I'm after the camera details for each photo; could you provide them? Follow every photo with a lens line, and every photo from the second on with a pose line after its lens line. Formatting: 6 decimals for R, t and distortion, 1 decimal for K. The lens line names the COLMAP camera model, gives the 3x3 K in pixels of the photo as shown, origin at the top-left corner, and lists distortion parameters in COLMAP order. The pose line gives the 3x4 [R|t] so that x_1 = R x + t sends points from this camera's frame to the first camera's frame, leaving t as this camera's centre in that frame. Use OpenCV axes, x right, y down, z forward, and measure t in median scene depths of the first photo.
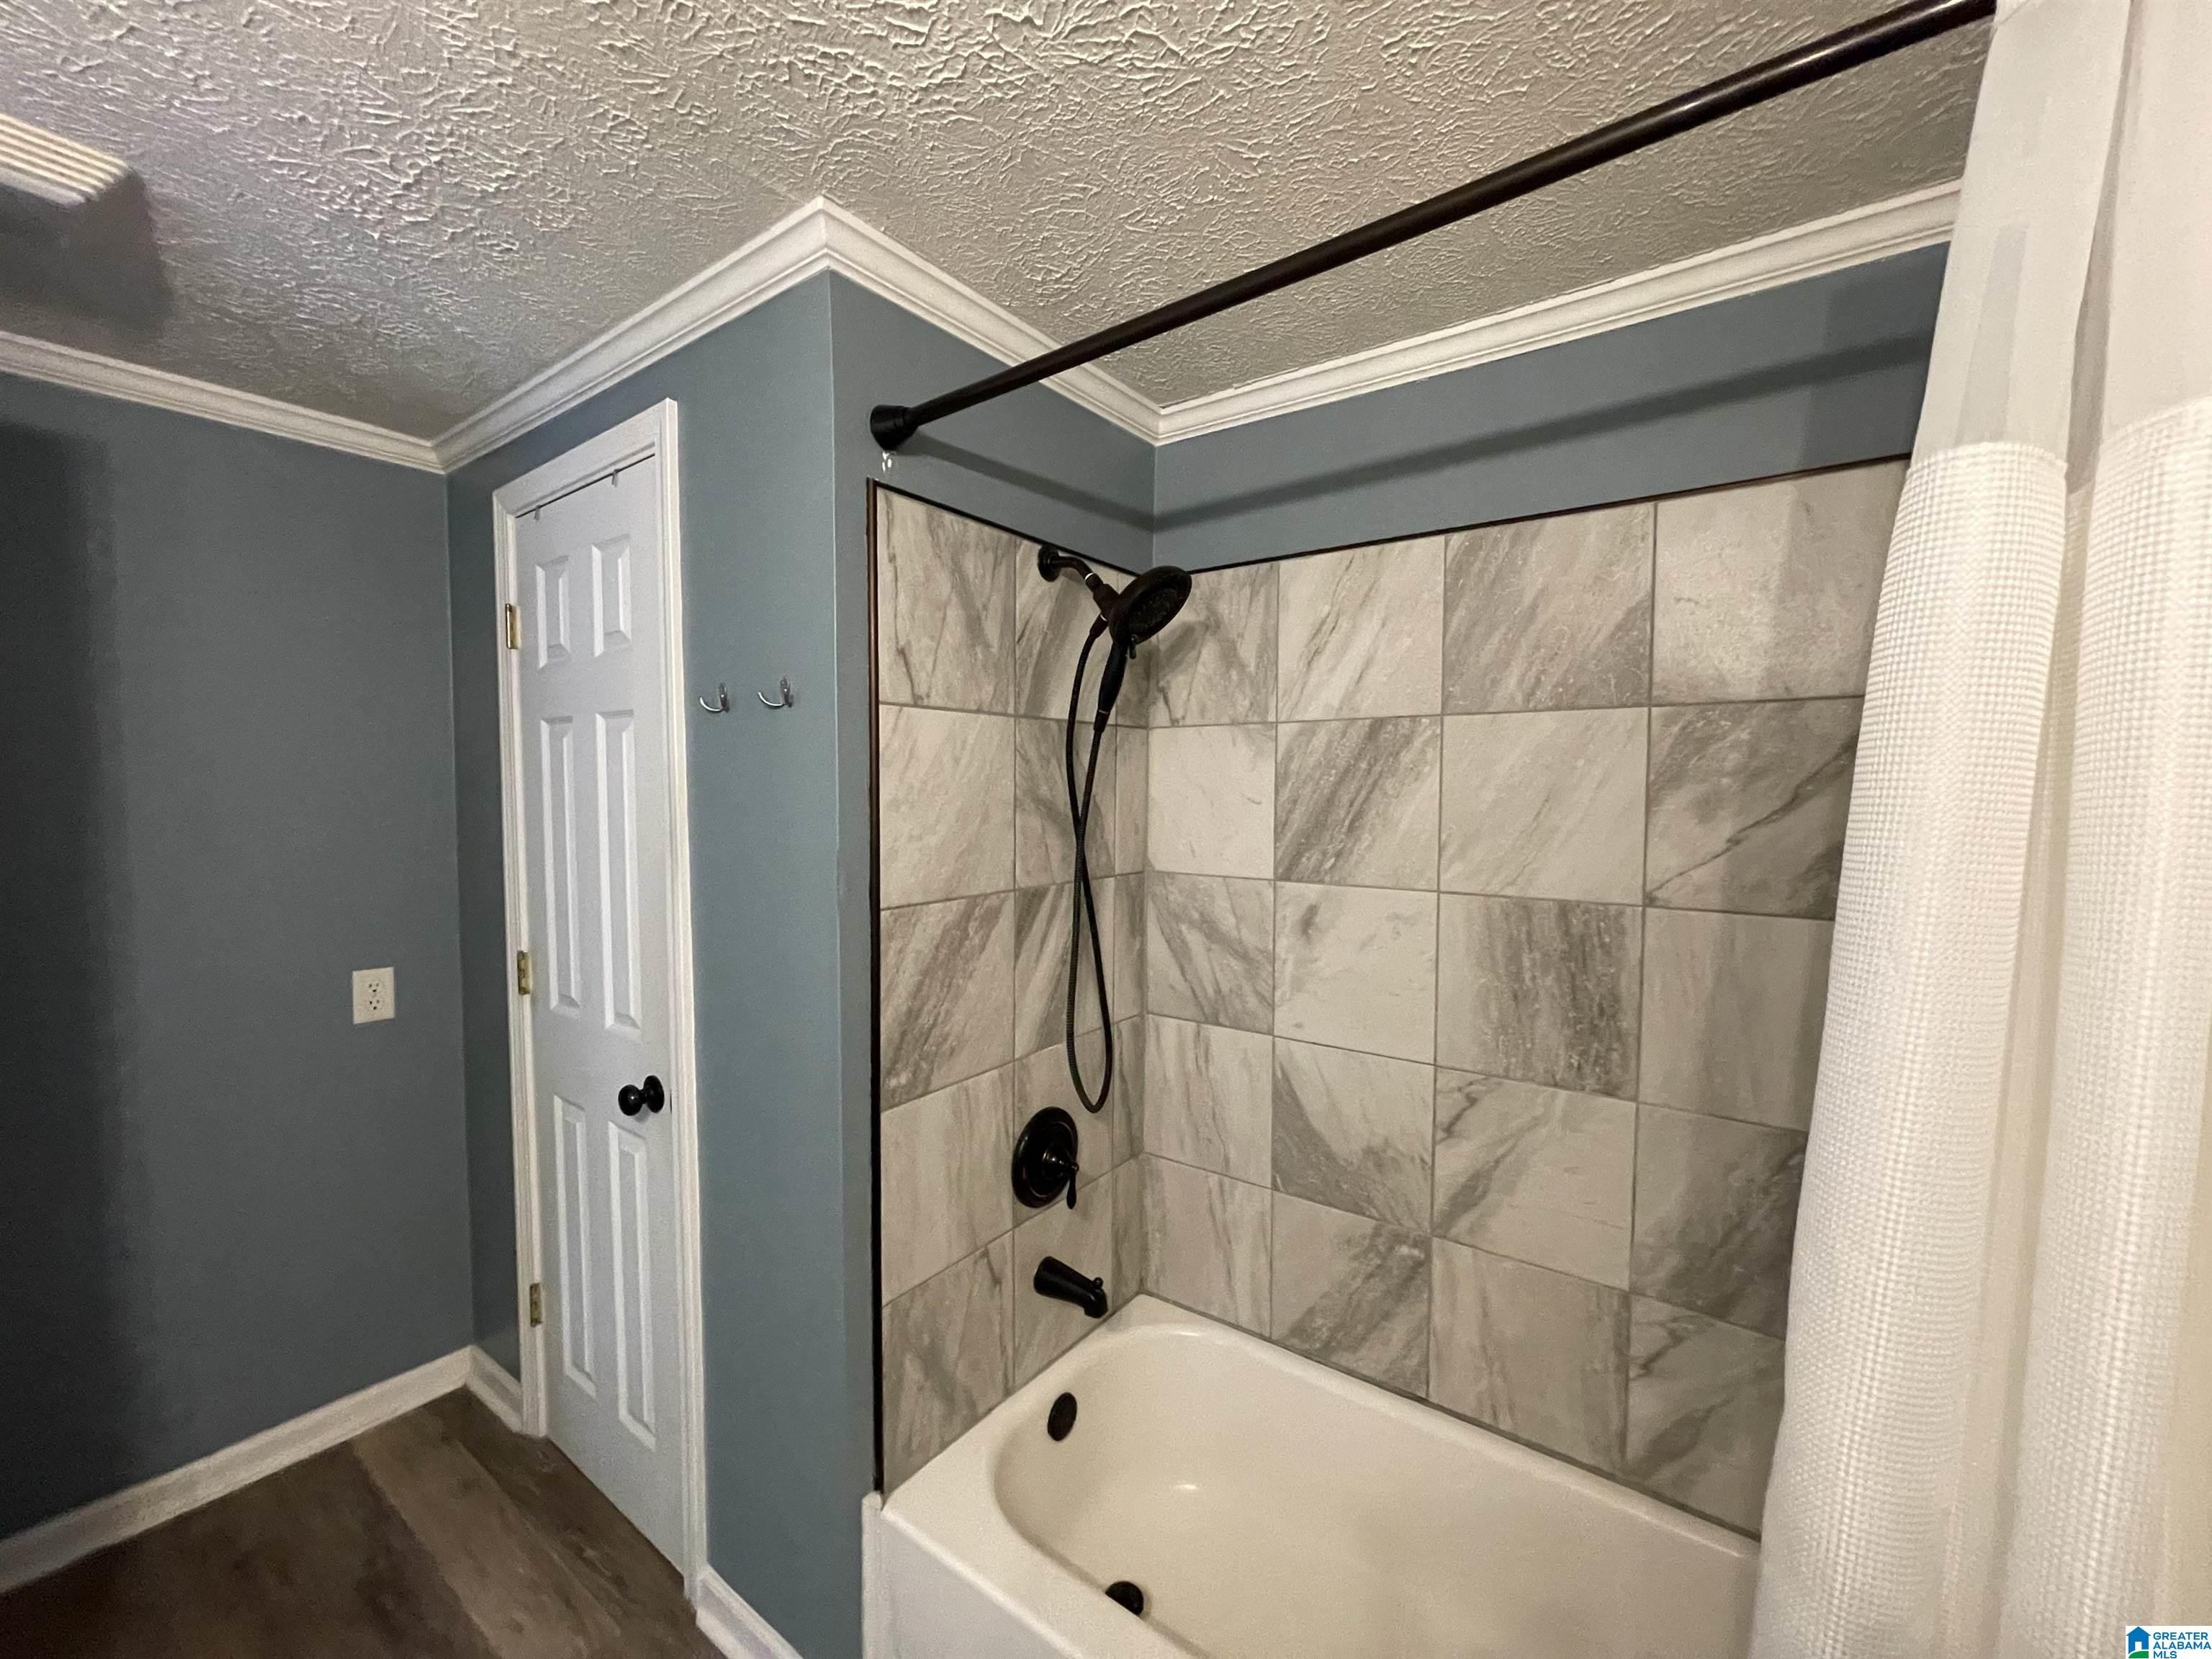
lens RADIAL K [[889.6, 0, 1091.2], [0, 889.6, 835.1], [0, 0, 1]] dist [-0.003550, 0.001535]
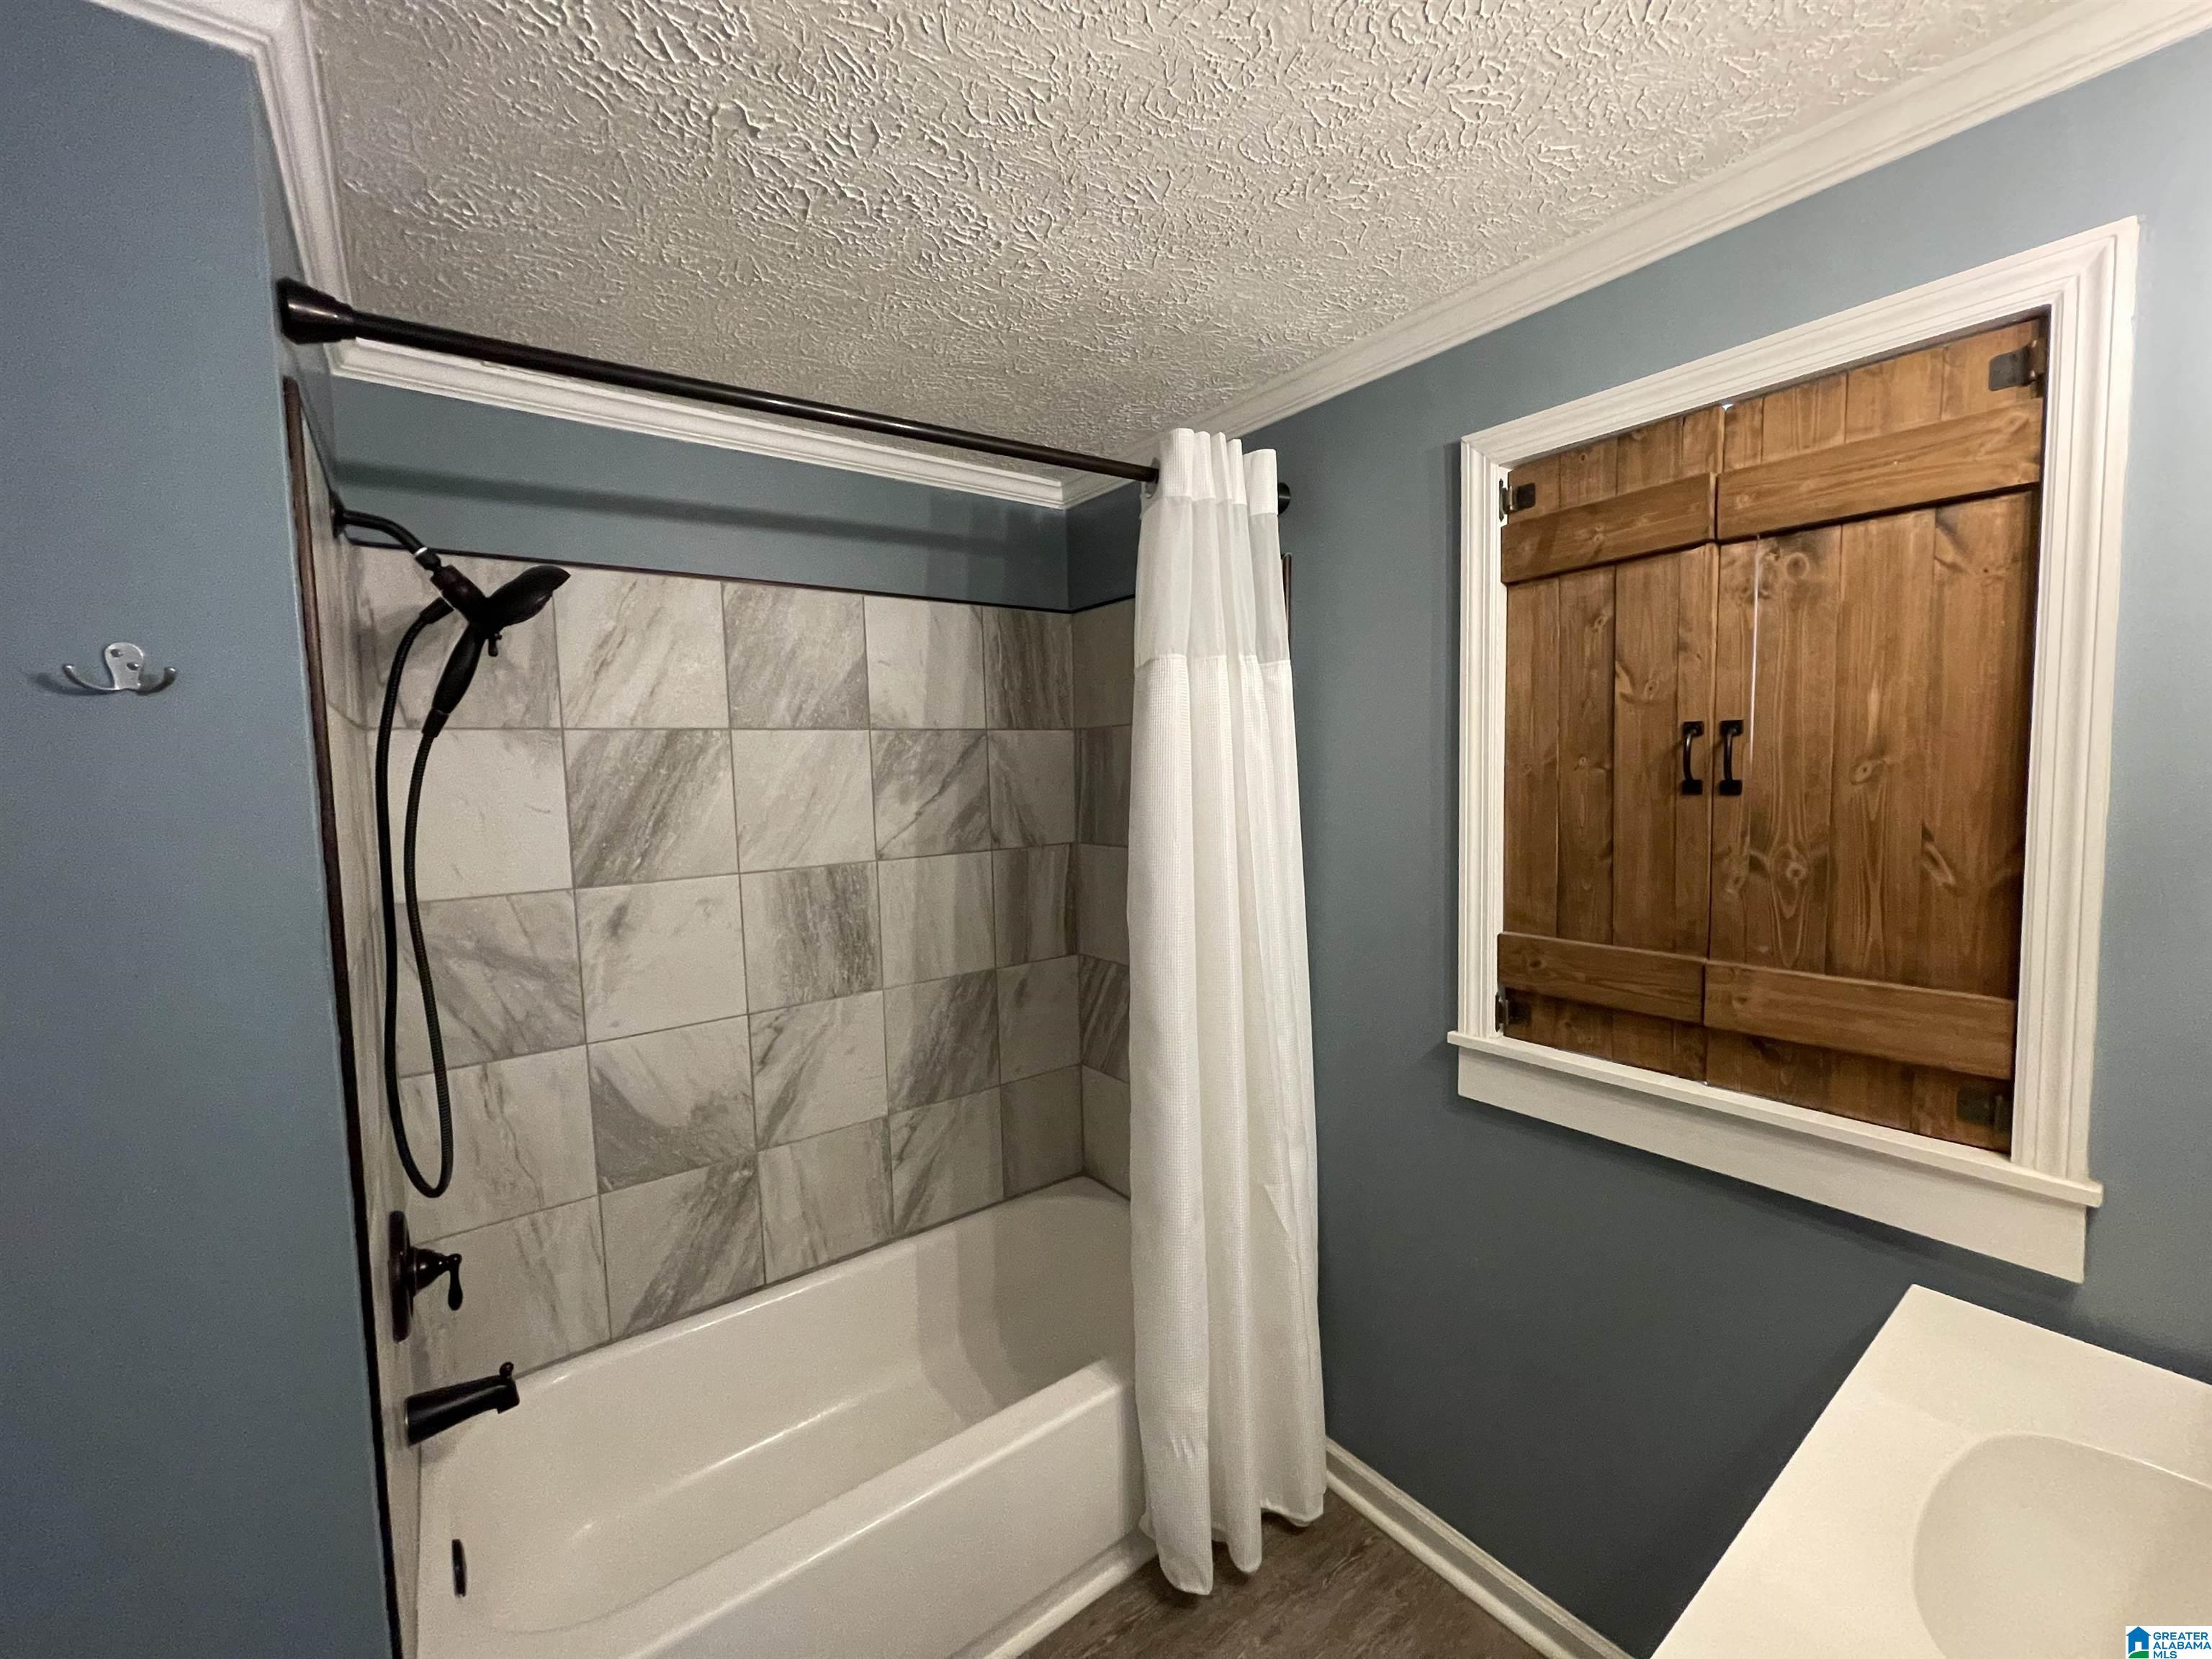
lens RADIAL K [[889.6, 0, 1099.3], [0, 889.6, 838.5], [0, 0, 1]] dist [-0.003550, 0.001535]
pose [[0.286364, -0.089526, 0.953929, -0.639695], [0.081380, 0.994300, 0.068885, -0.028443], [-0.954659, 0.057905, 0.292017, 0.167194]]
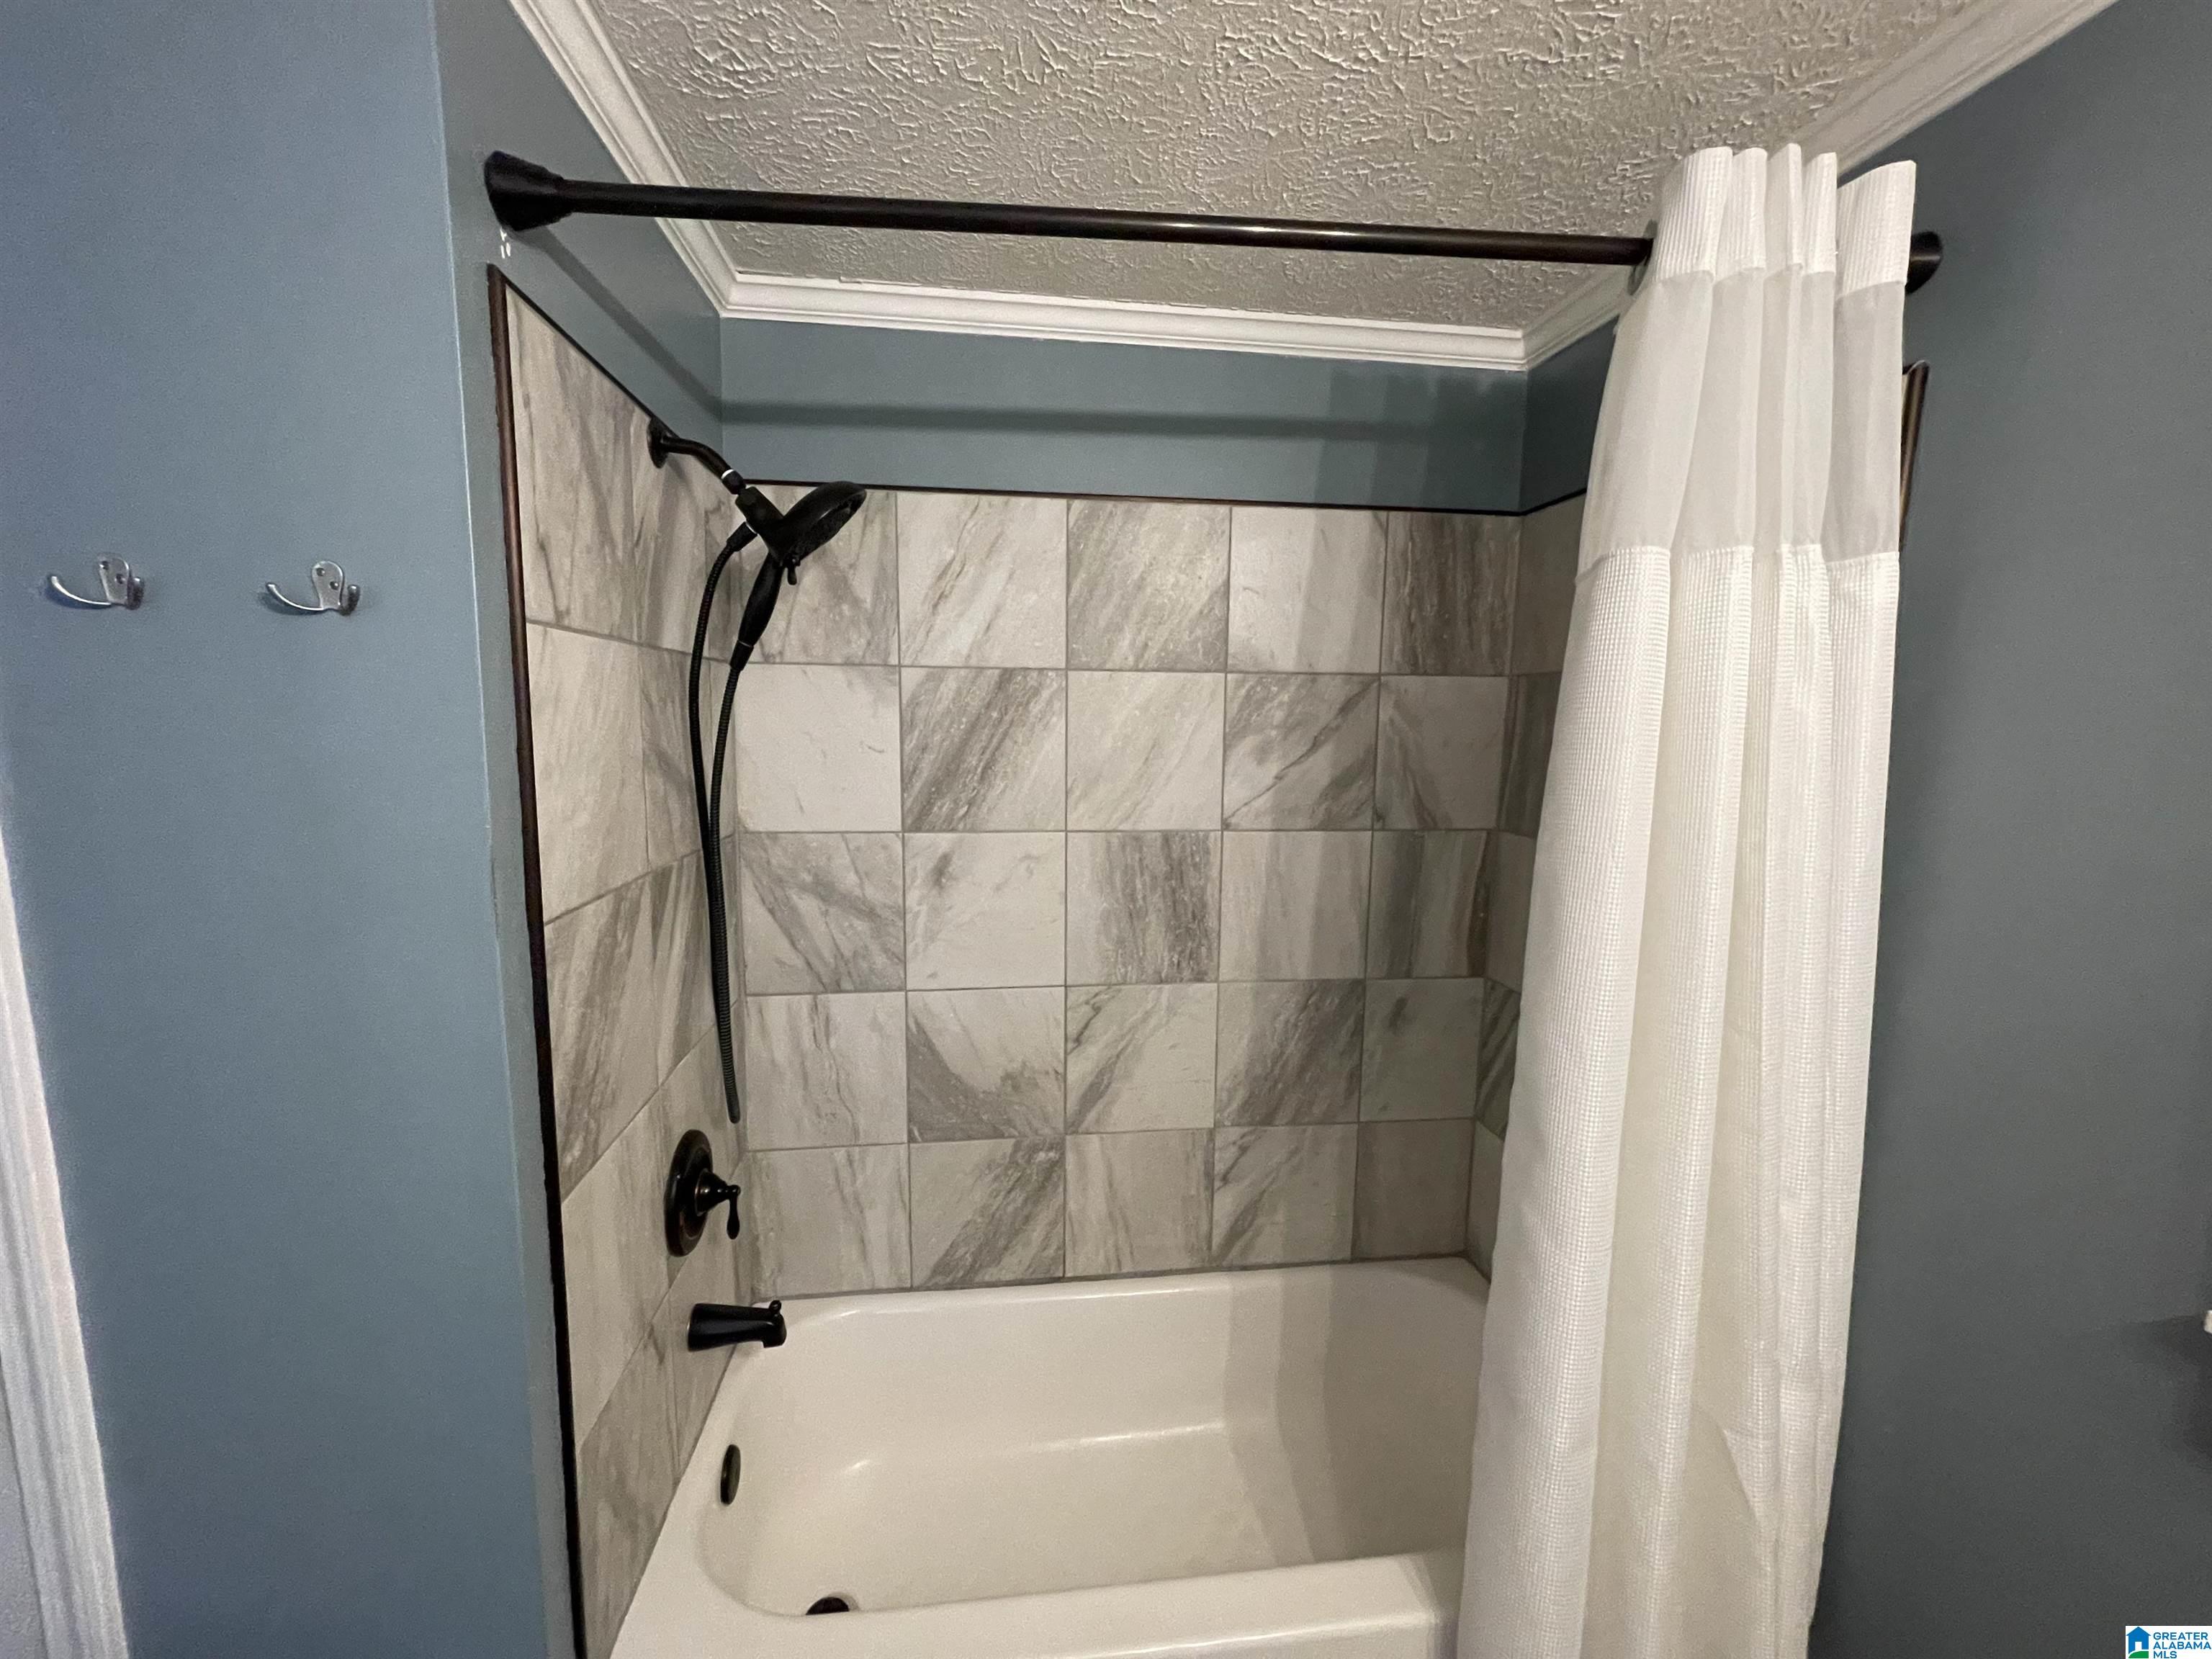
lens RADIAL K [[889.6, 0, 1099.4], [0, 889.6, 835.2], [0, 0, 1]] dist [-0.003550, 0.001535]
pose [[0.725273, -0.083092, 0.683428, -0.335272], [0.029255, 0.995513, 0.089989, -0.029434], [-0.687839, -0.045273, 0.724450, 0.176609]]
